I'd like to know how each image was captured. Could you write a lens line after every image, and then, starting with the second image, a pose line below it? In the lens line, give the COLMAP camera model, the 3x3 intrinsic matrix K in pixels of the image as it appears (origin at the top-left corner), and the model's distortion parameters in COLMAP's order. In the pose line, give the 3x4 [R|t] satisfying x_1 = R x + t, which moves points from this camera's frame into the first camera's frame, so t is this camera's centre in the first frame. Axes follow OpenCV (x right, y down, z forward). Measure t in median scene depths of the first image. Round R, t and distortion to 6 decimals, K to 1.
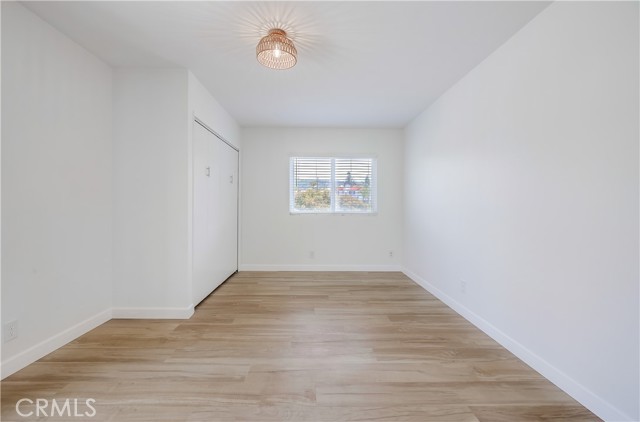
lens RADIAL K [[286.9, 0, 314.3], [0, 286.9, 209.4], [0, 0, 1]] dist [-0.001653, 0.001393]
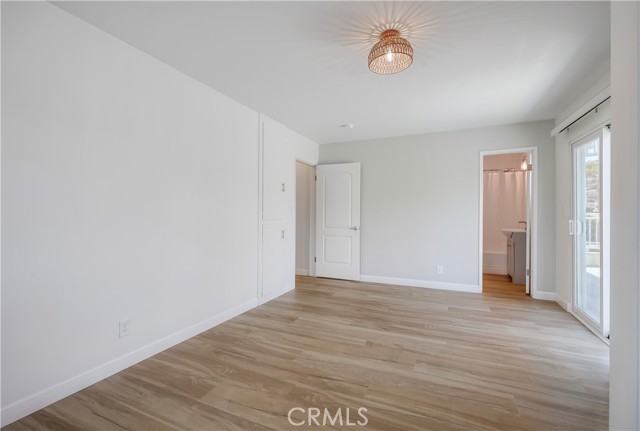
lens RADIAL K [[289.9, 0, 319.5], [0, 289.9, 212.6], [0, 0, 1]] dist [0.002065, 0.000821]
pose [[-0.906284, -0.013283, 0.422461, -0.323852], [-0.005827, 0.999804, 0.018935, -0.060747], [-0.422629, 0.014699, -0.906183, 1.942168]]
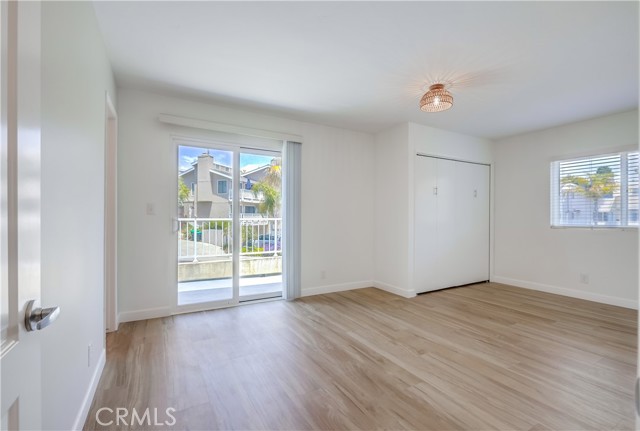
lens RADIAL K [[289.9, 0, 315.1], [0, 289.9, 218.4], [0, 0, 1]] dist [0.002065, 0.000821]
pose [[0.476009, 0.003775, -0.879433, 0.770857], [-0.010359, 0.999945, -0.001315, -0.005847], [0.879380, 0.009736, 0.476022, -0.116765]]
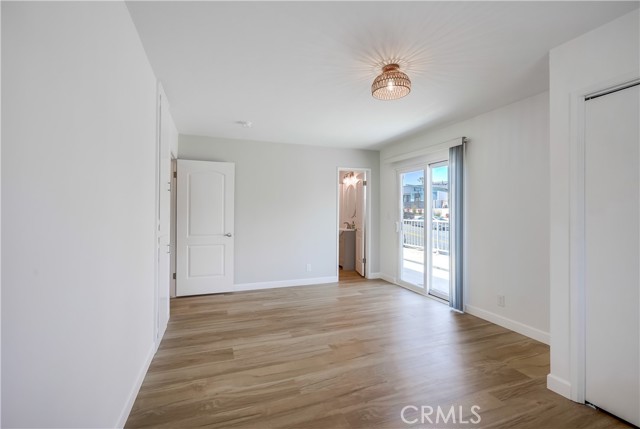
lens RADIAL K [[287.4, 0, 319.6], [0, 287.4, 210.5], [0, 0, 1]] dist [0.000511, 0.001858]
pose [[-0.939605, -0.014938, -0.341934, 0.473979], [-0.017116, 0.999848, 0.003351, -0.085913], [0.341832, 0.009001, -0.939718, 1.907866]]
